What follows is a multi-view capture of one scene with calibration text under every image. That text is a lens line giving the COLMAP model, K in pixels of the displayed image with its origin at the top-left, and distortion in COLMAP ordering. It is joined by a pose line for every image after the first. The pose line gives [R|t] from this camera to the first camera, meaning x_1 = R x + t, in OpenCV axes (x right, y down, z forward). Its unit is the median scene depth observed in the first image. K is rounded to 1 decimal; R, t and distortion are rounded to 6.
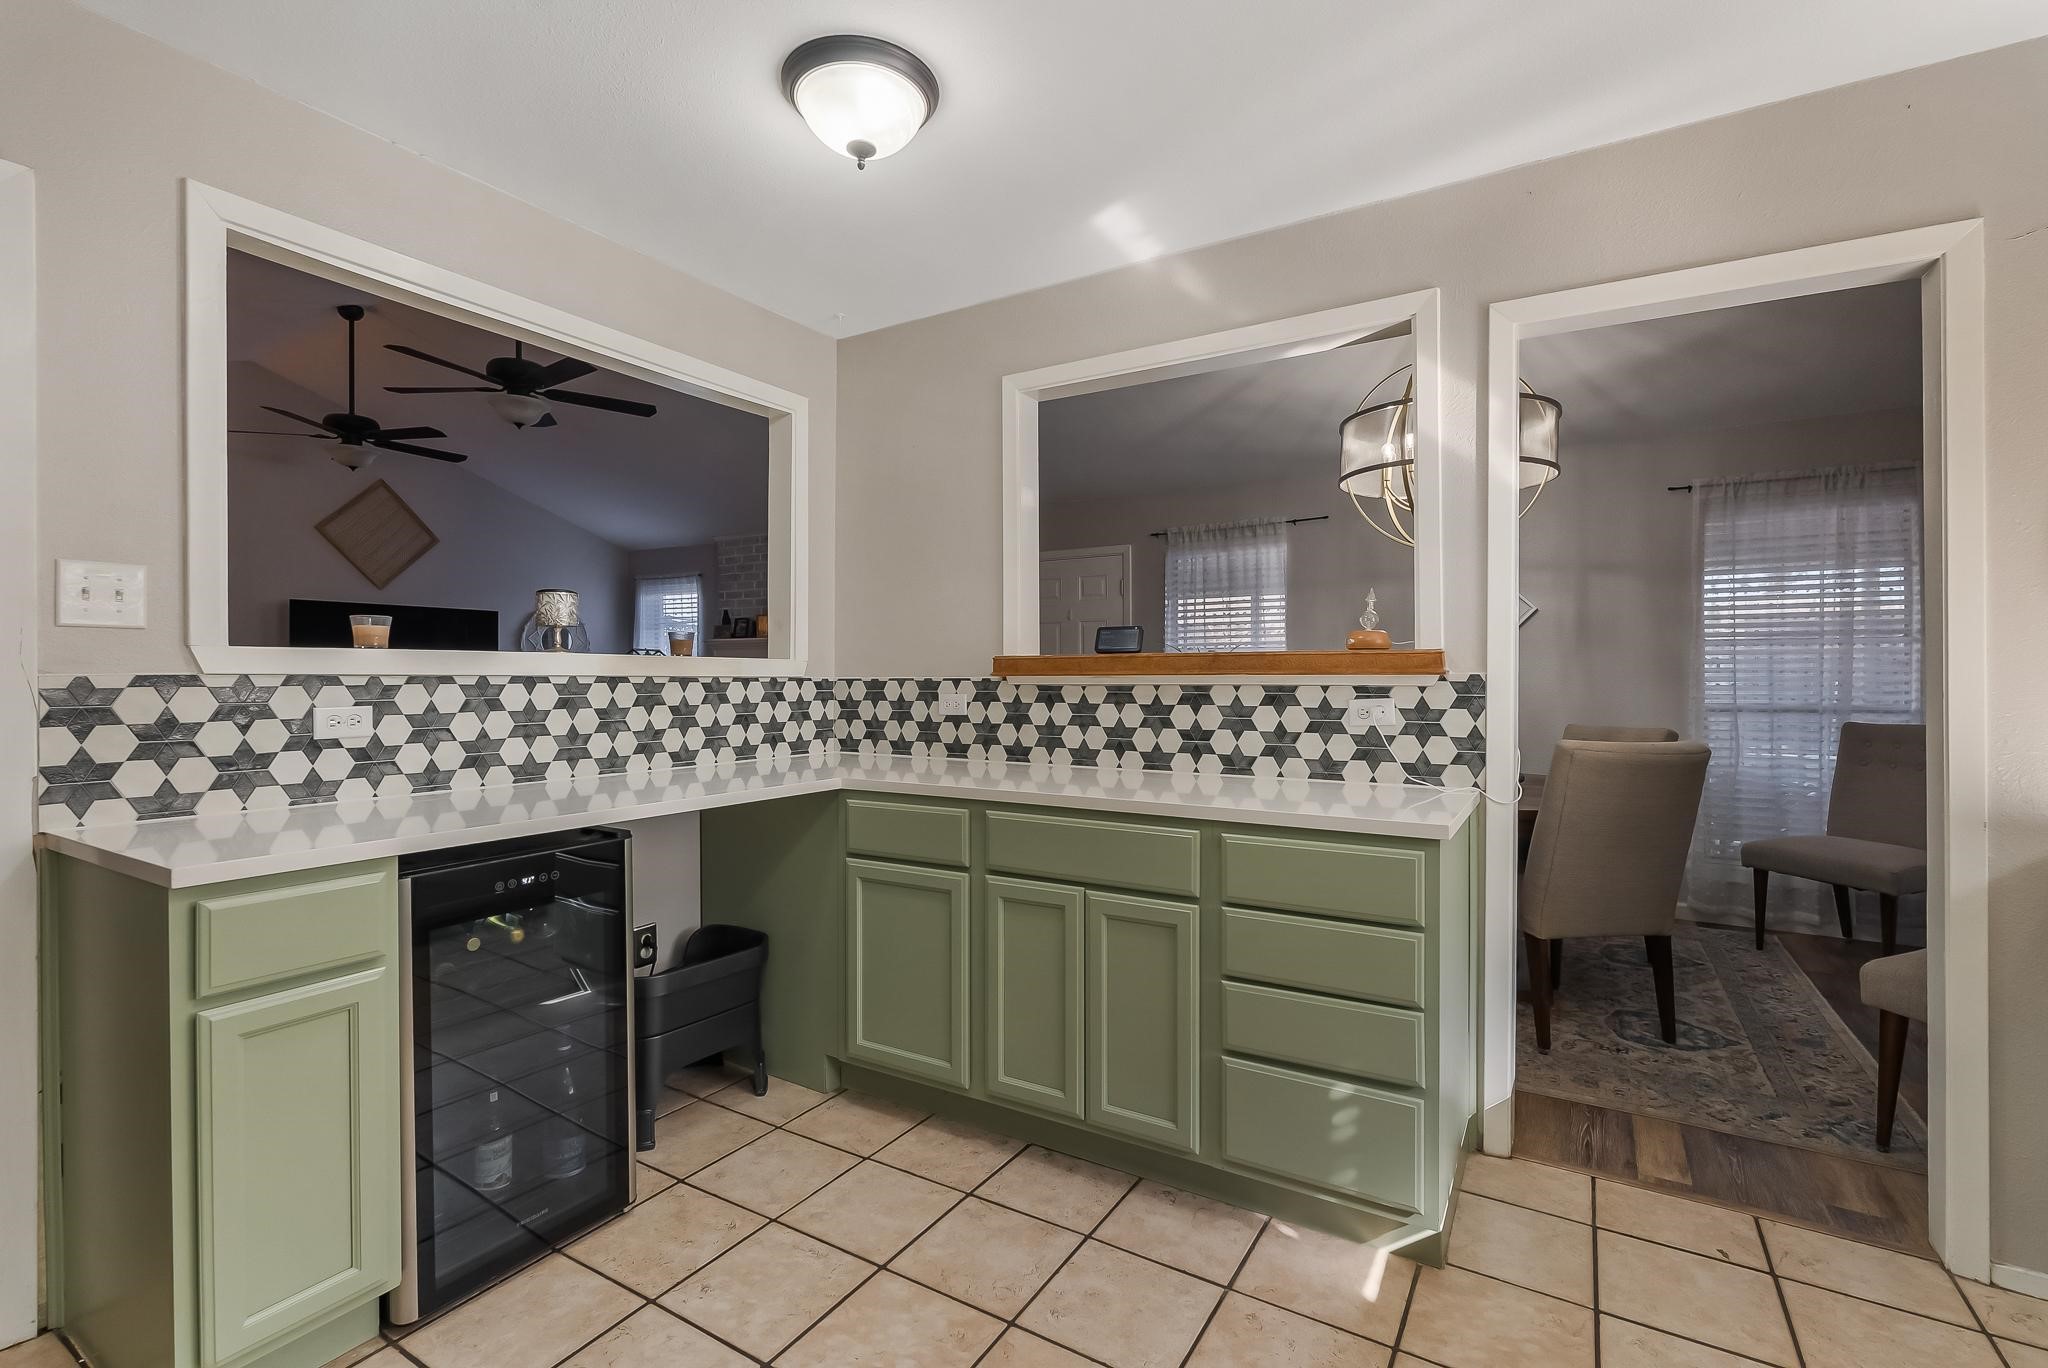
lens RADIAL K [[921.8, 0, 1025.9], [0, 921.8, 679.0], [0, 0, 1]] dist [-0.003160, -0.000350]
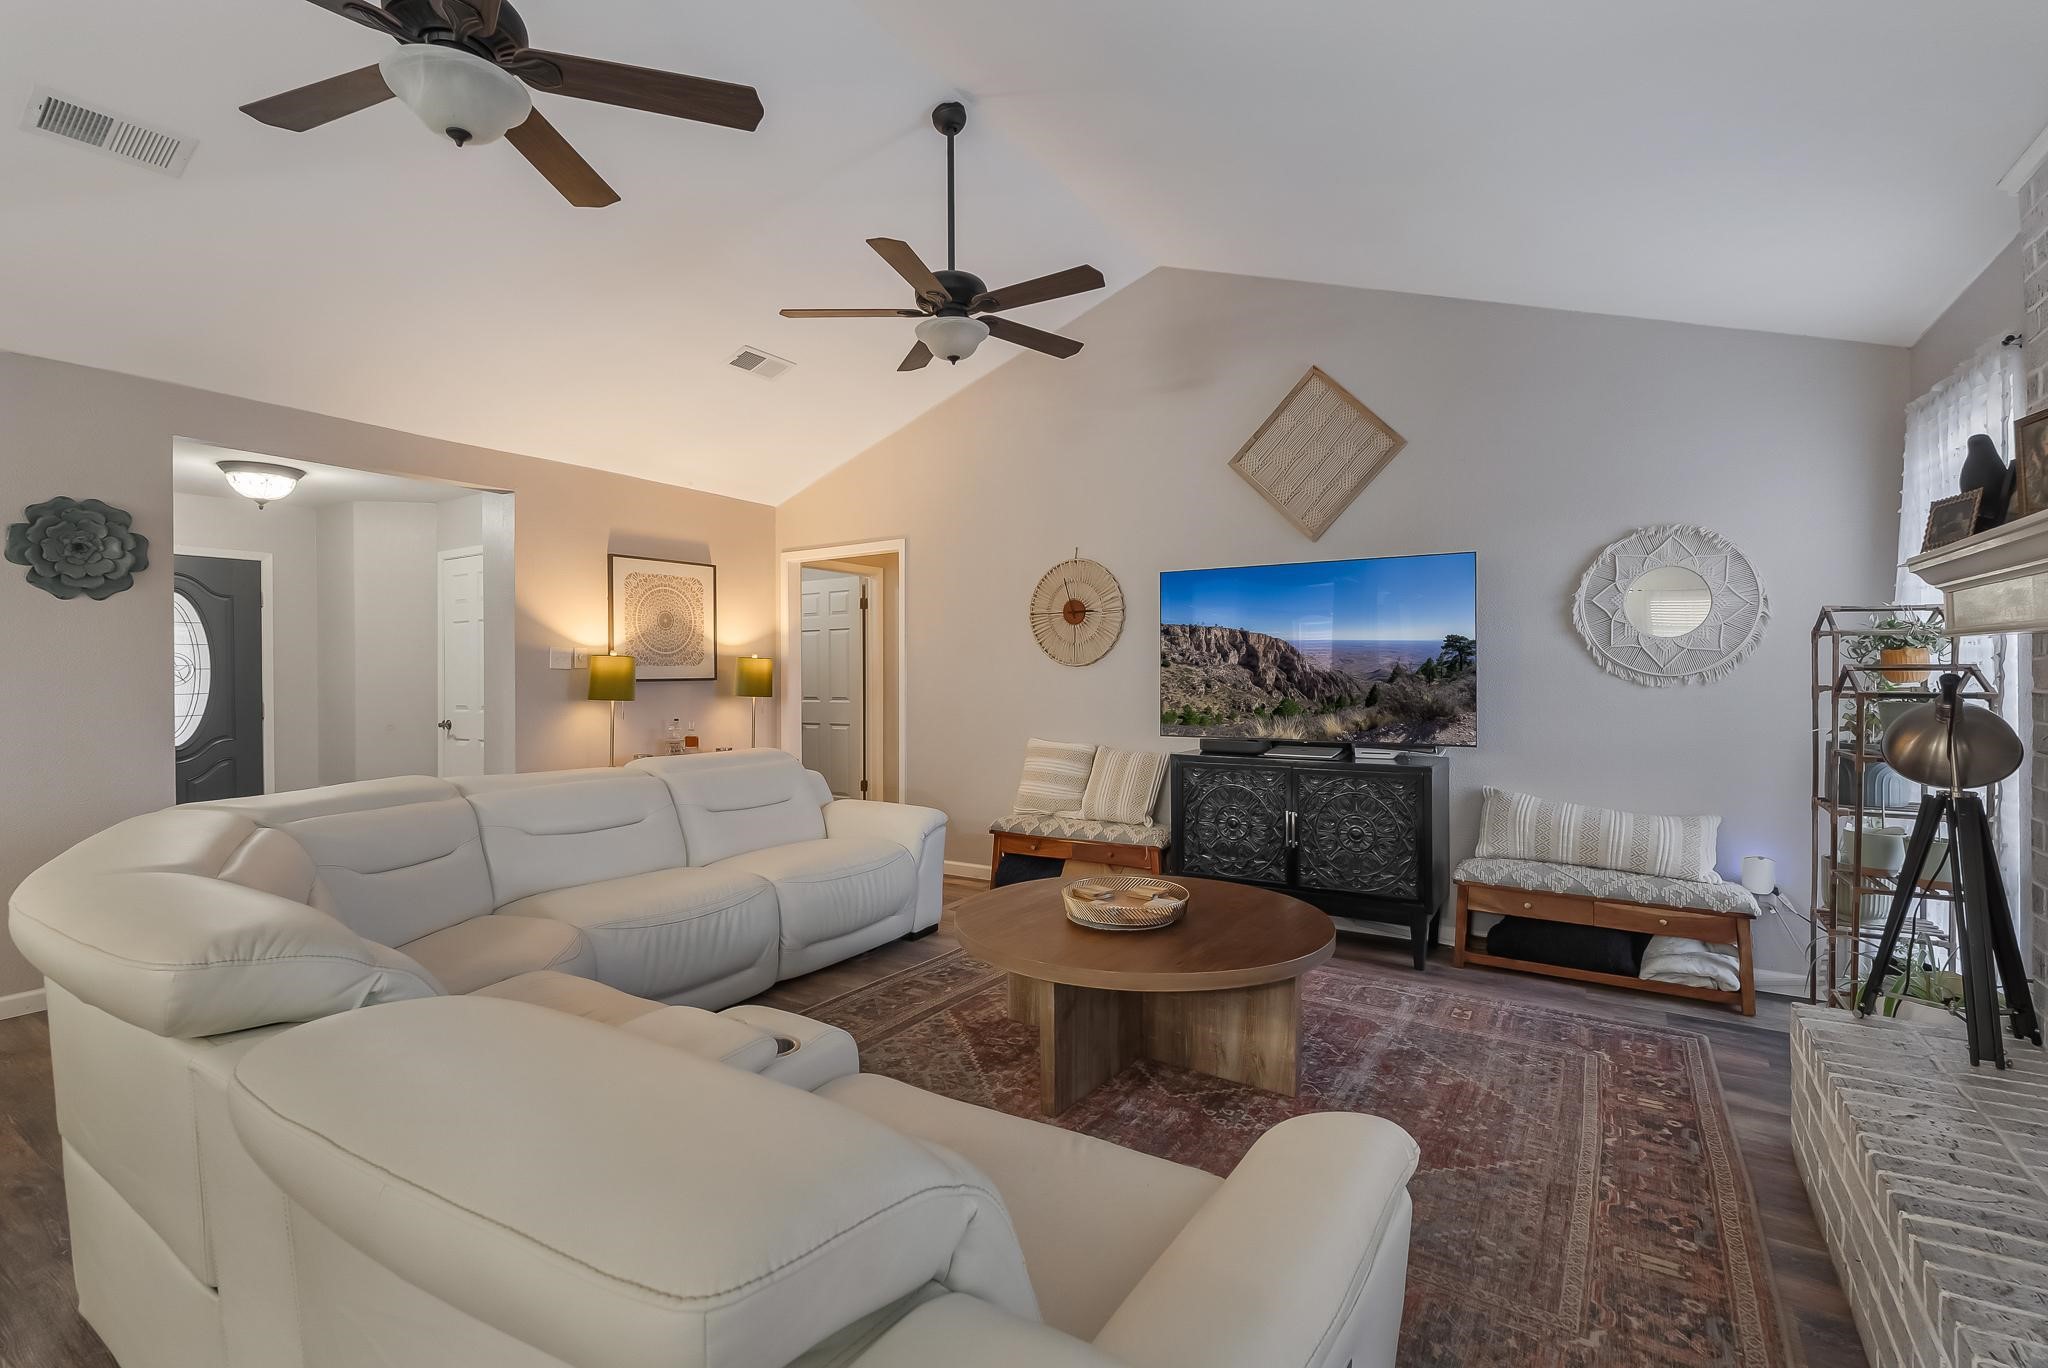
lens RADIAL K [[912.7, 0, 1031.2], [0, 912.7, 682.3], [0, 0, 1]] dist [-0.001911, 0.000027]
pose [[-0.018721, 0.016515, -0.999688, -0.206355], [0.003461, 0.999859, 0.016453, -0.034490], [0.999819, -0.003152, -0.018776, 2.371238]]
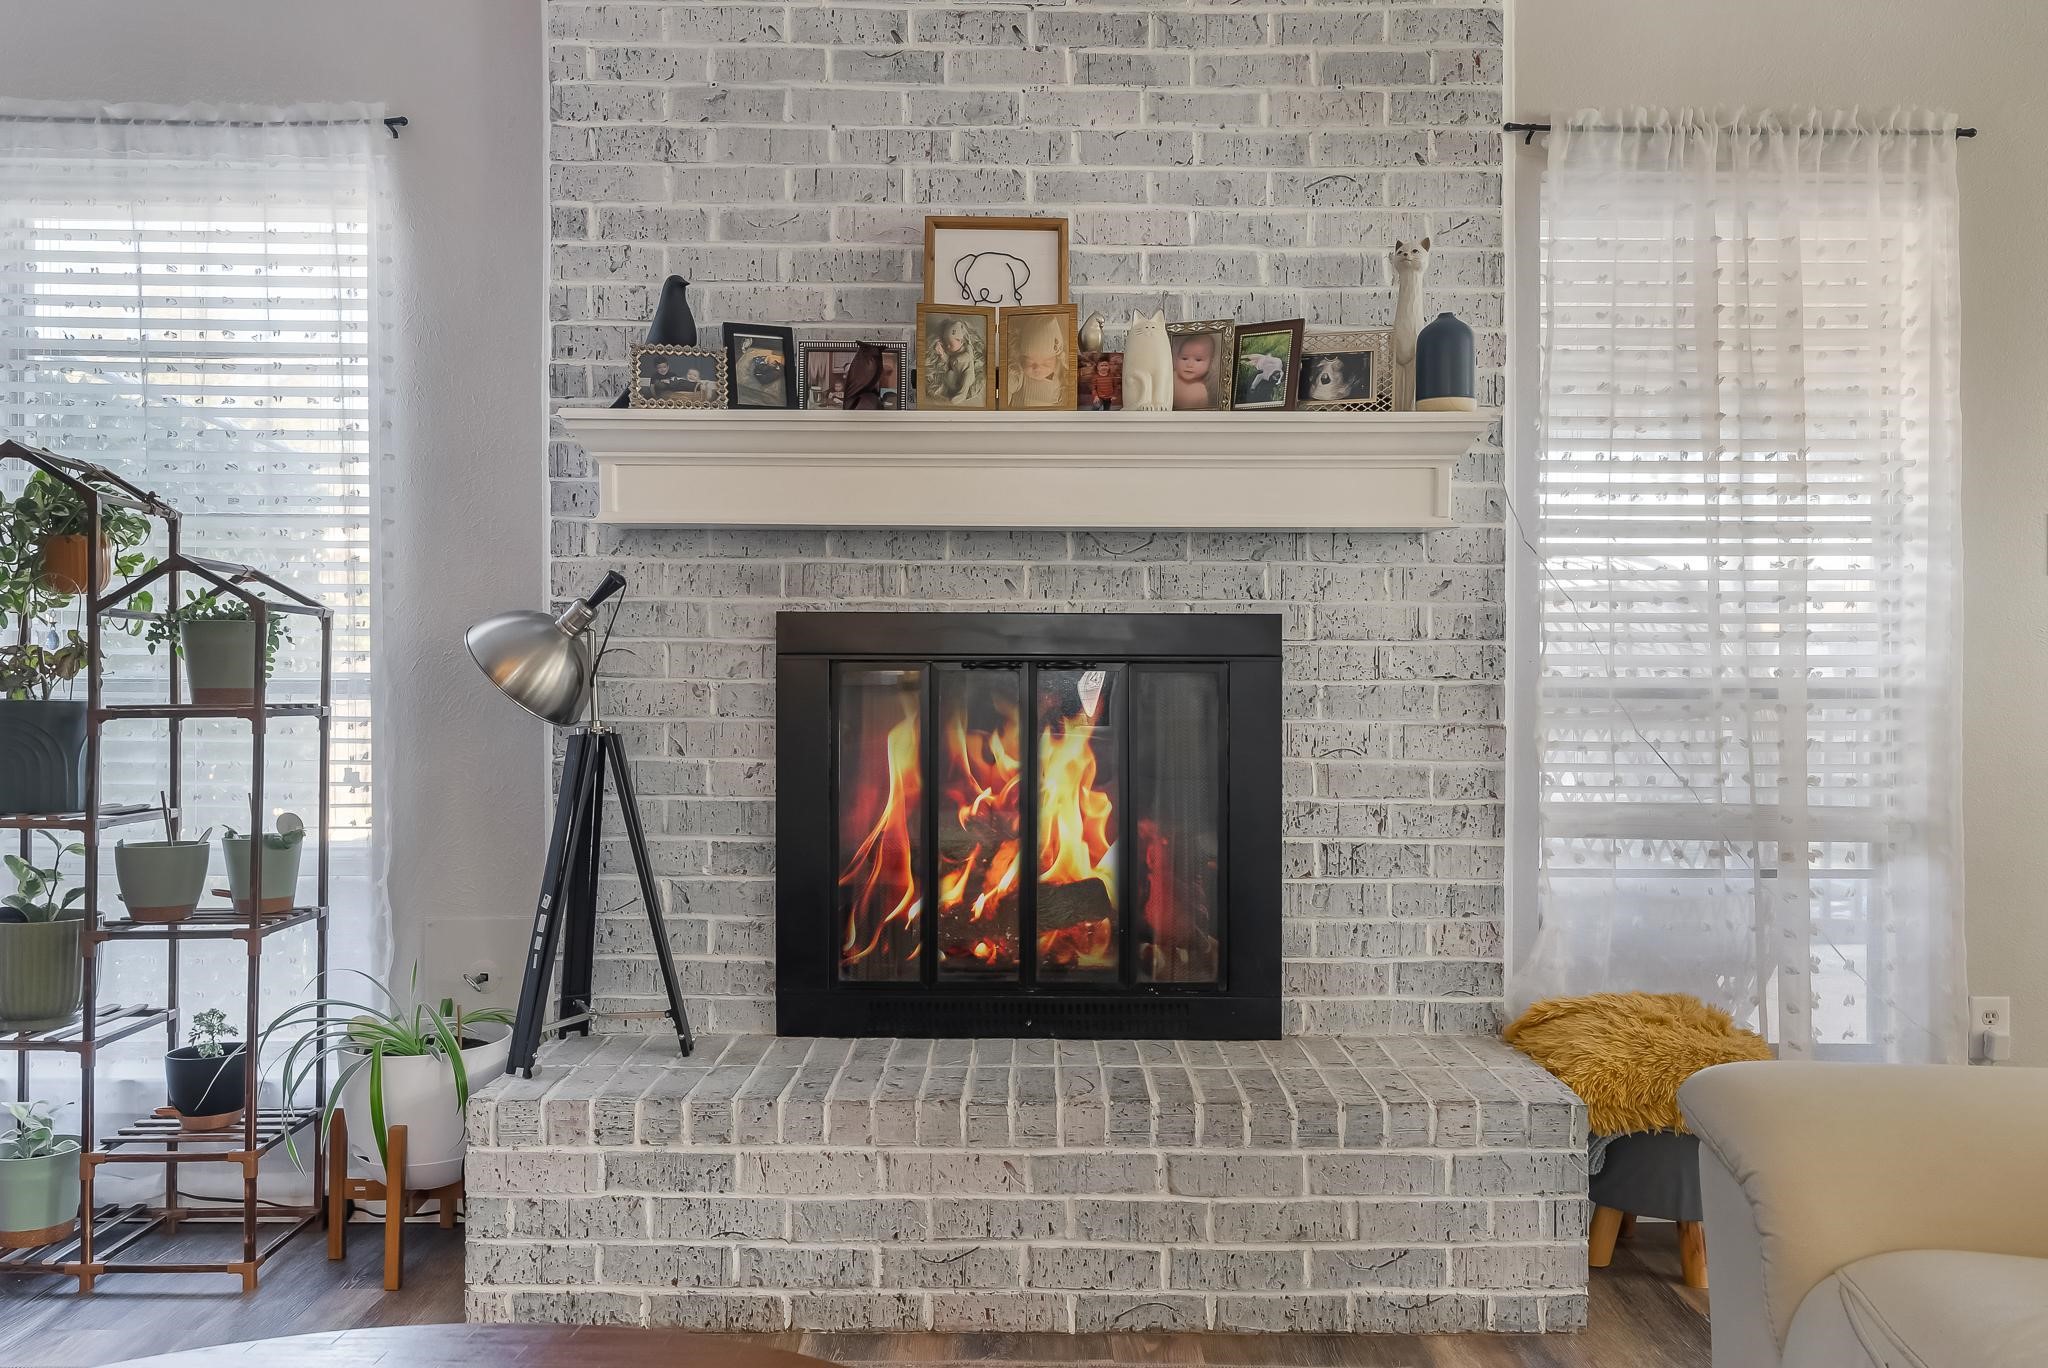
lens RADIAL K [[1546.5, 0, 1024.0], [0, 1546.5, 684.0], [0, 0, 1]] dist [-0.003406, -0.003751]
pose [[0.853970, 0.004178, 0.520306, -1.417113], [-0.004221, 0.999990, -0.001101, 0.056473], [-0.520306, -0.001256, 0.853979, 2.114495]]
